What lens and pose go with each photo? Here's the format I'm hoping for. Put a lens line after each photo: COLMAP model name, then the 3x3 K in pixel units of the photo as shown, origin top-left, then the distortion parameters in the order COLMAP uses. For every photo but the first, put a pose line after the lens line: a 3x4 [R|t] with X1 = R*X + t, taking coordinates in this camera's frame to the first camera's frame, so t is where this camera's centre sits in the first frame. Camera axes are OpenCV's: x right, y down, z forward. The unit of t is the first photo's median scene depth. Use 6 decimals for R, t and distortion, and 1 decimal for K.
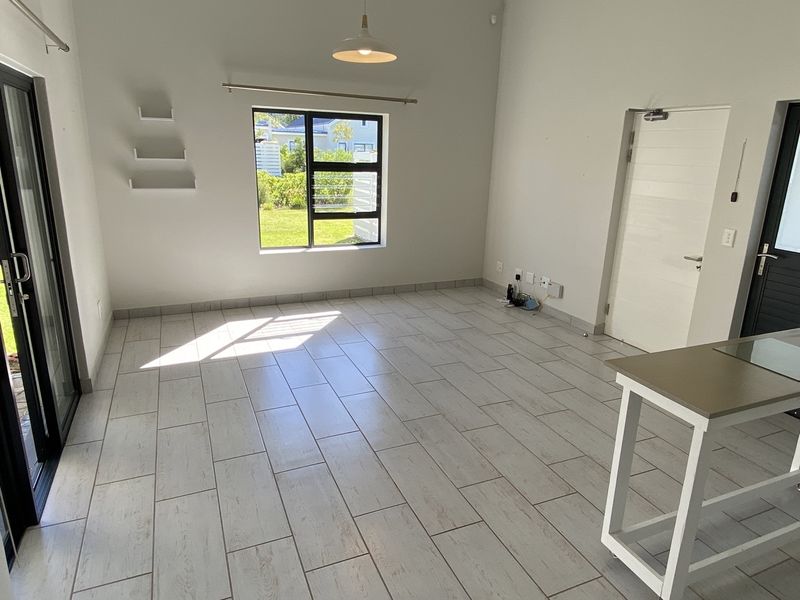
lens RADIAL K [[502.9, 0, 399.2], [0, 502.9, 297.8], [0, 0, 1]] dist [0.013593, -0.029047]
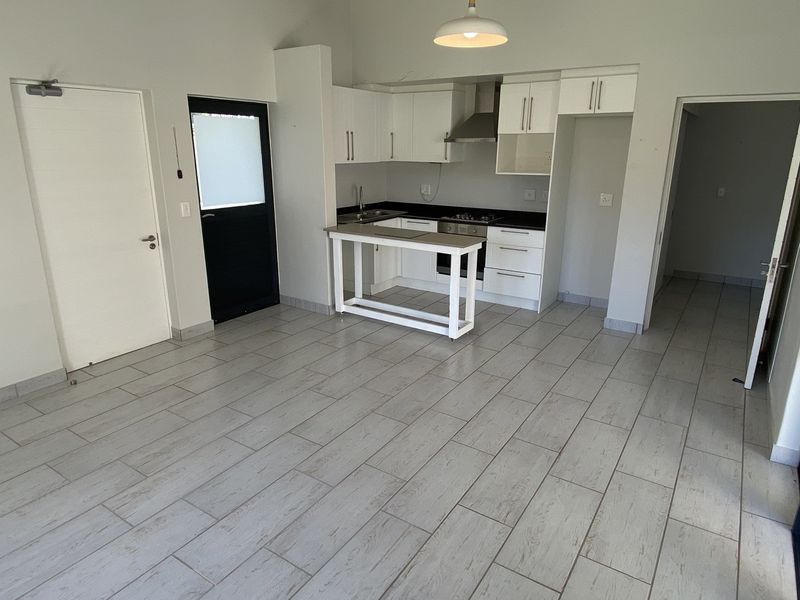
lens RADIAL K [[502.9, 0, 395.8], [0, 502.9, 300.2], [0, 0, 1]] dist [0.013593, -0.029047]
pose [[-0.534777, -0.275096, 0.798959, -0.455990], [0.218903, 0.868140, 0.445438, -0.264427], [-0.816146, 0.413105, -0.404041, 0.874826]]
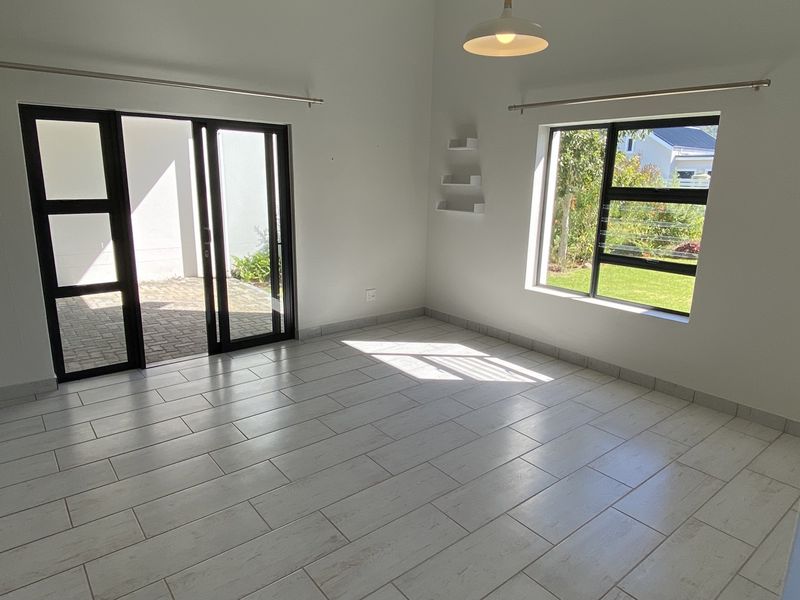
lens RADIAL K [[502.9, 0, 399.1], [0, 502.9, 297.4], [0, 0, 1]] dist [0.013593, -0.029047]
pose [[0.241404, 0.197075, -0.950203, 0.571676], [-0.277718, 0.952239, 0.126942, -0.135426], [0.929837, 0.233244, 0.284606, 0.591779]]
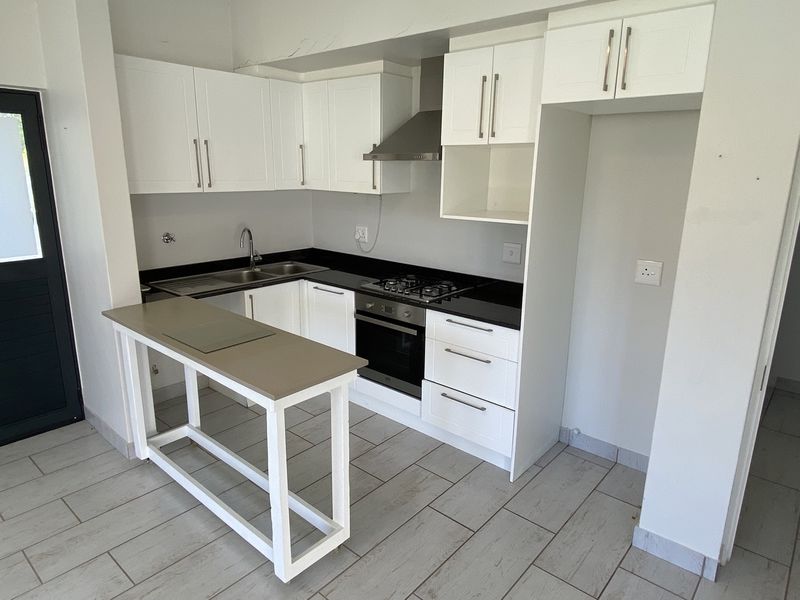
lens RADIAL K [[502.9, 0, 402.8], [0, 502.9, 293.2], [0, 0, 1]] dist [0.013593, -0.029047]
pose [[-0.431842, -0.252915, 0.865763, -0.150351], [0.226988, 0.898512, 0.375703, -0.123833], [-0.872920, 0.358762, -0.330606, 0.417879]]
